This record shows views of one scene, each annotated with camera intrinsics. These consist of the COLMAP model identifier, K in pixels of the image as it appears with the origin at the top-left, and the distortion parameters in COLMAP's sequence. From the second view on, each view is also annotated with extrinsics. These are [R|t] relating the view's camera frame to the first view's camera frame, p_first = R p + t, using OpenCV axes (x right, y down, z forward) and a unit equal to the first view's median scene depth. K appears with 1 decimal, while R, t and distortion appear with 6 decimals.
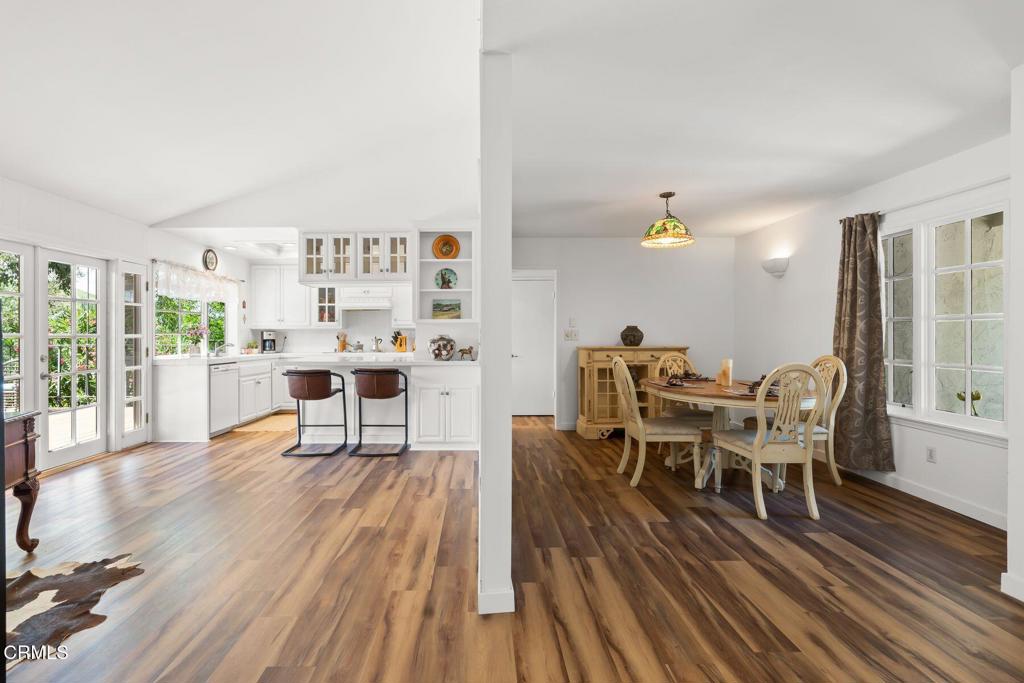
lens RADIAL K [[464.6, 0, 514.6], [0, 464.6, 332.0], [0, 0, 1]] dist [-0.003199, -0.000270]
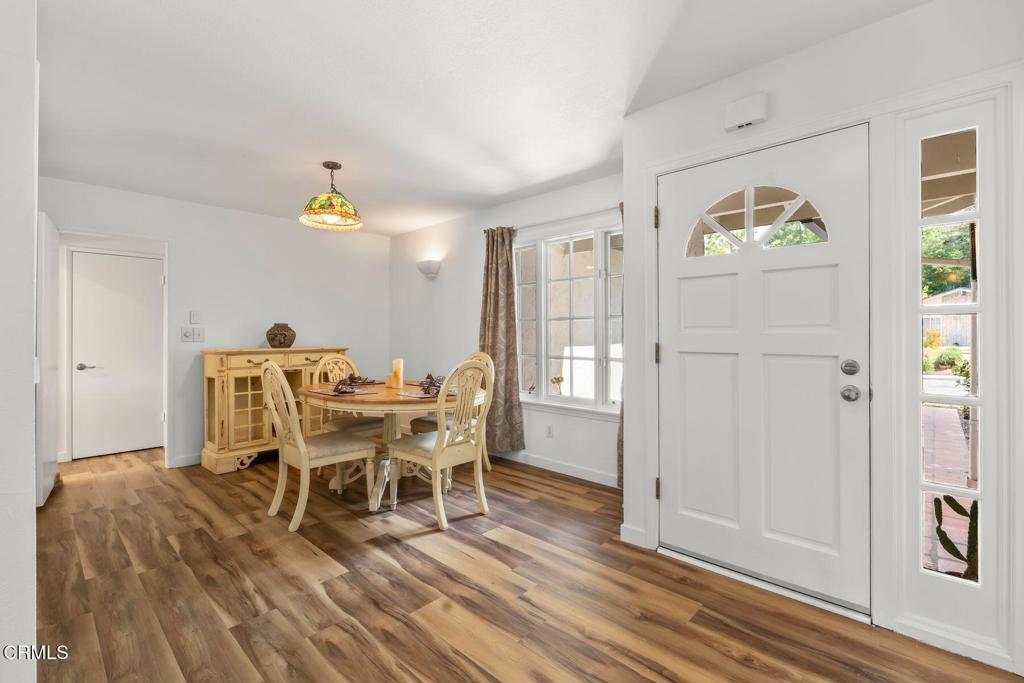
lens RADIAL K [[464.6, 0, 514.6], [0, 464.6, 332.0], [0, 0, 1]] dist [-0.003199, -0.000270]
pose [[0.743731, 0.000250, 0.668479, 0.015074], [0.002403, 0.999992, -0.003047, 0.008450], [-0.668474, 0.003873, 0.743725, 0.168552]]
